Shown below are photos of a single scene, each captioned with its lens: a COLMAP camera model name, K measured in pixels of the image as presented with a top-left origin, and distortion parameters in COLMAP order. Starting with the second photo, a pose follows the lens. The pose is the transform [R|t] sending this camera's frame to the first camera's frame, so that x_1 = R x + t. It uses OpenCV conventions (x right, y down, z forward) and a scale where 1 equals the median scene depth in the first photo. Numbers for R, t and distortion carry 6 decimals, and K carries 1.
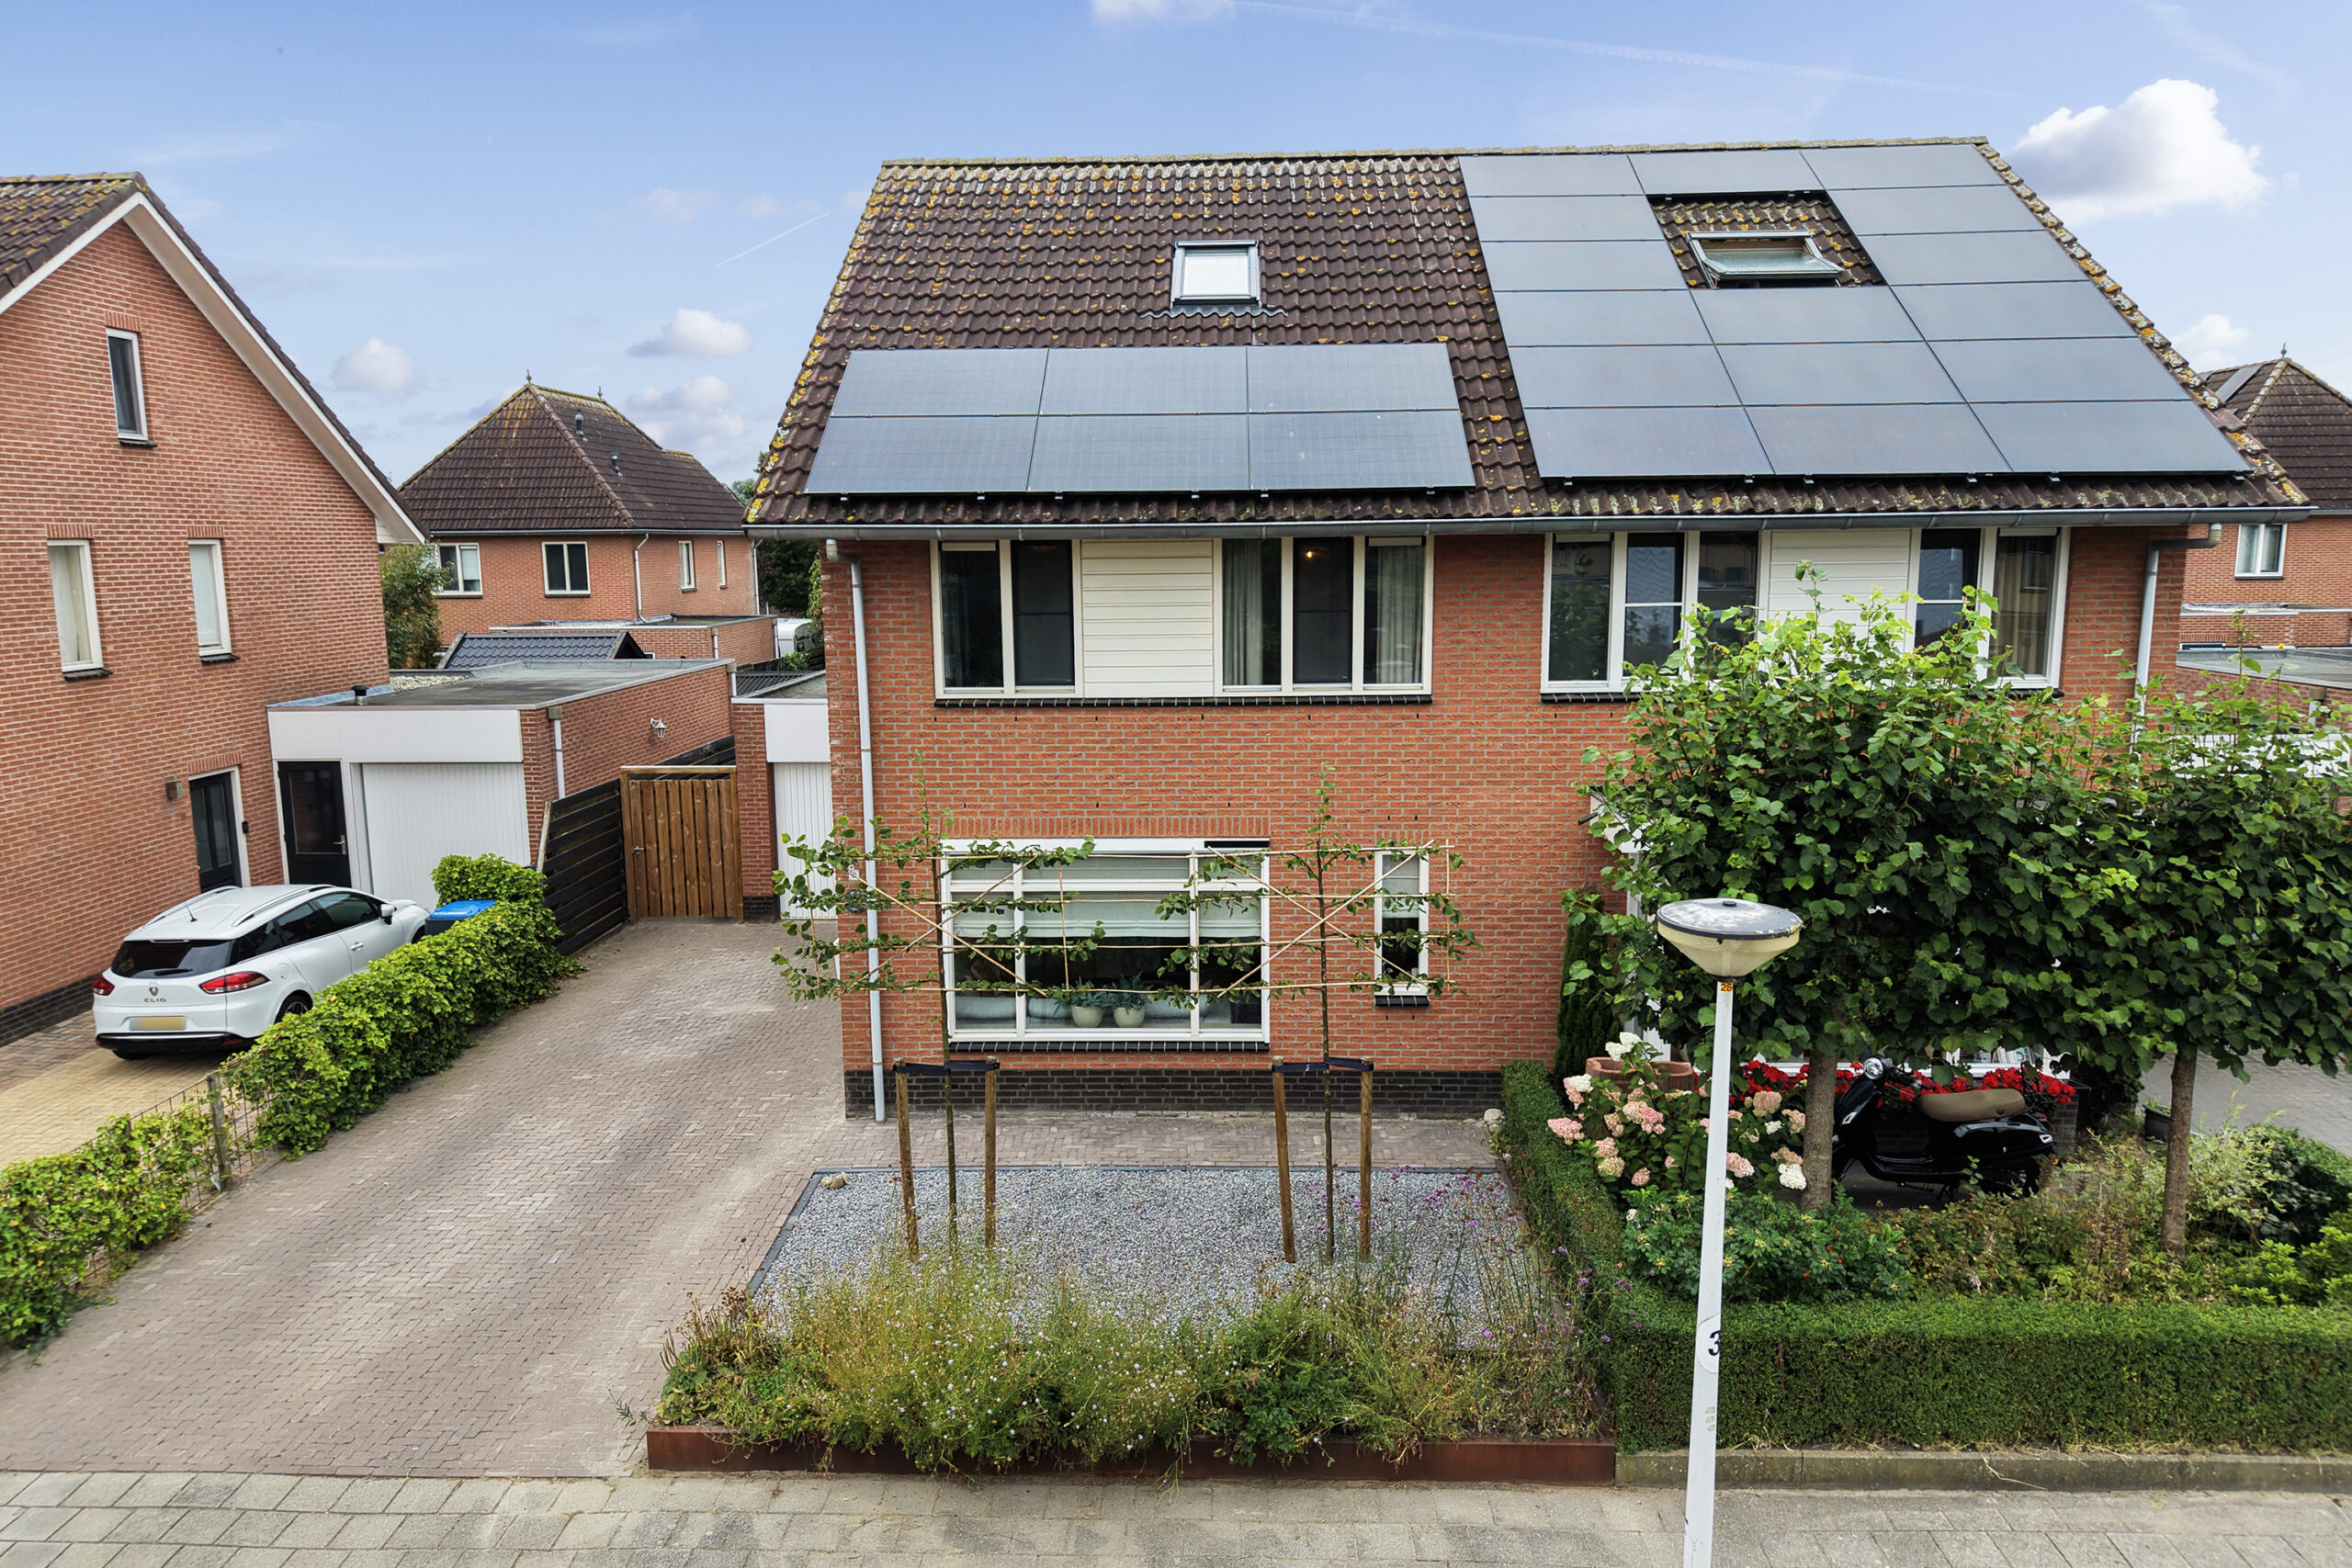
lens RADIAL K [[1572.9, 0, 1178.4], [0, 1572.9, 827.1], [0, 0, 1]] dist [0.000639, -0.002117]
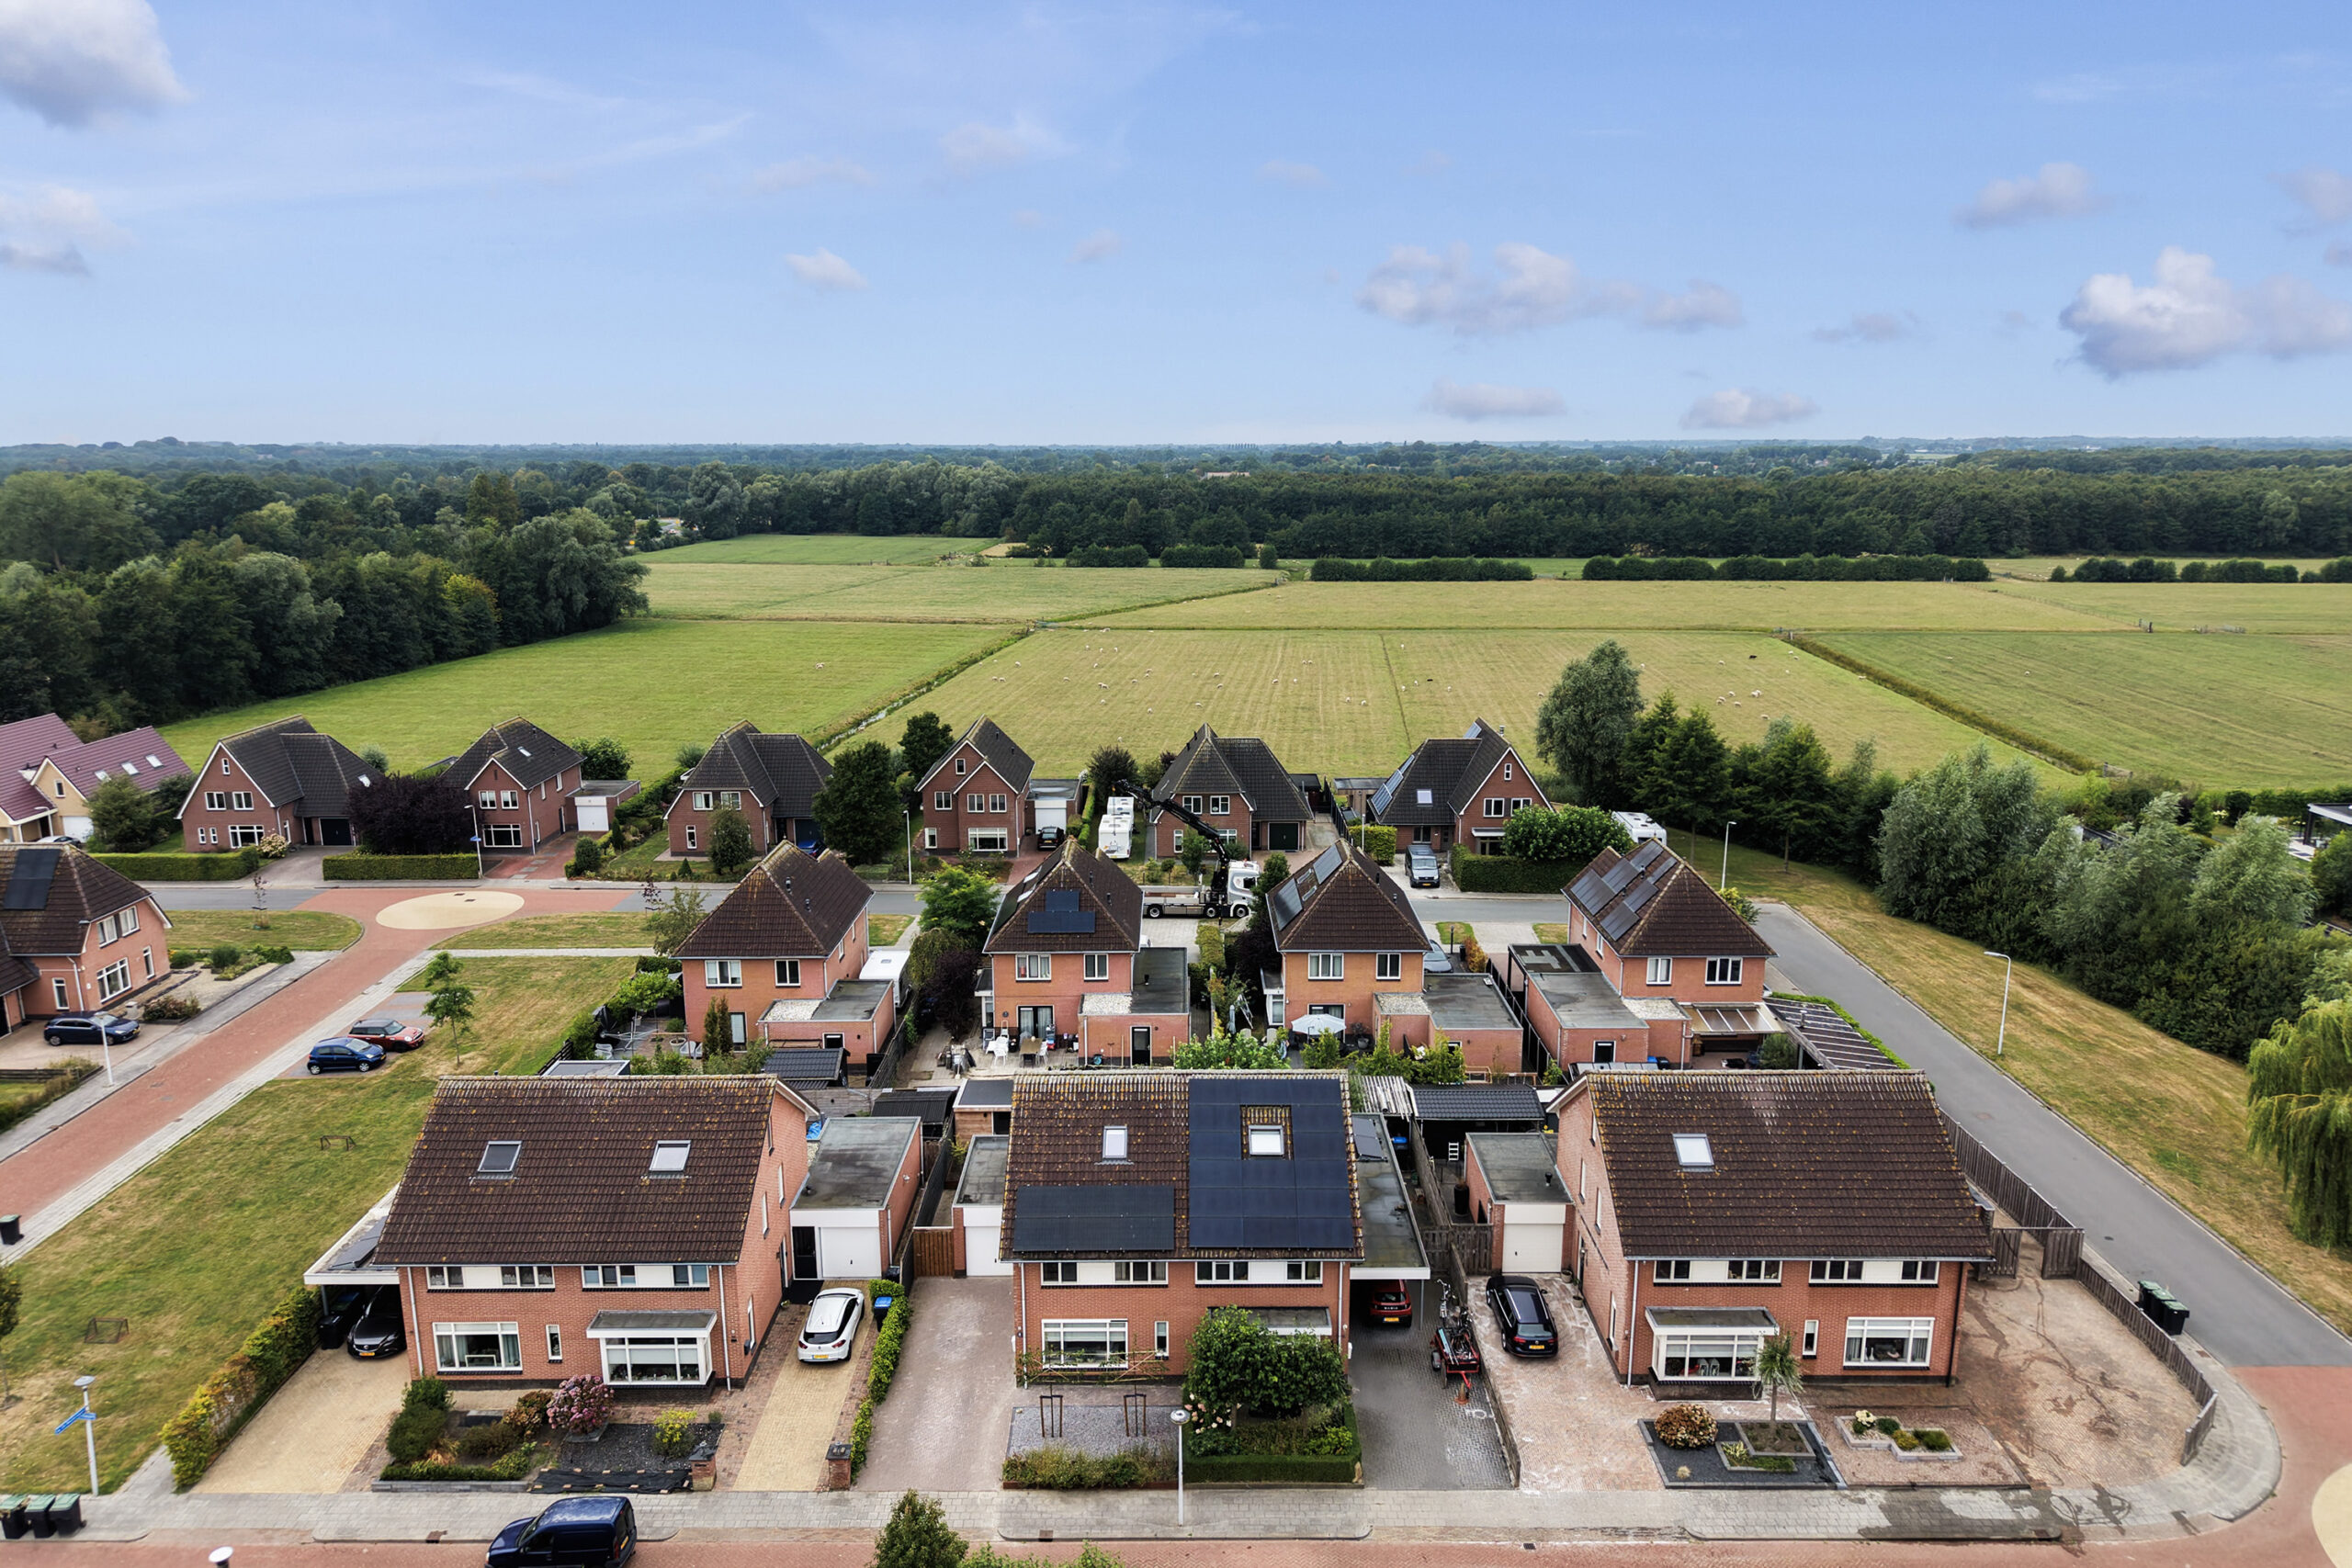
lens RADIAL K [[1572.9, 0, 1178.4], [0, 1572.9, 827.1], [0, 0, 1]] dist [0.000639, -0.002117]
pose [[0.999518, -0.004274, 0.030762, 0.071360], [0.002341, 0.998037, 0.062583, -1.473061], [-0.030969, -0.062480, 0.997566, -2.858337]]
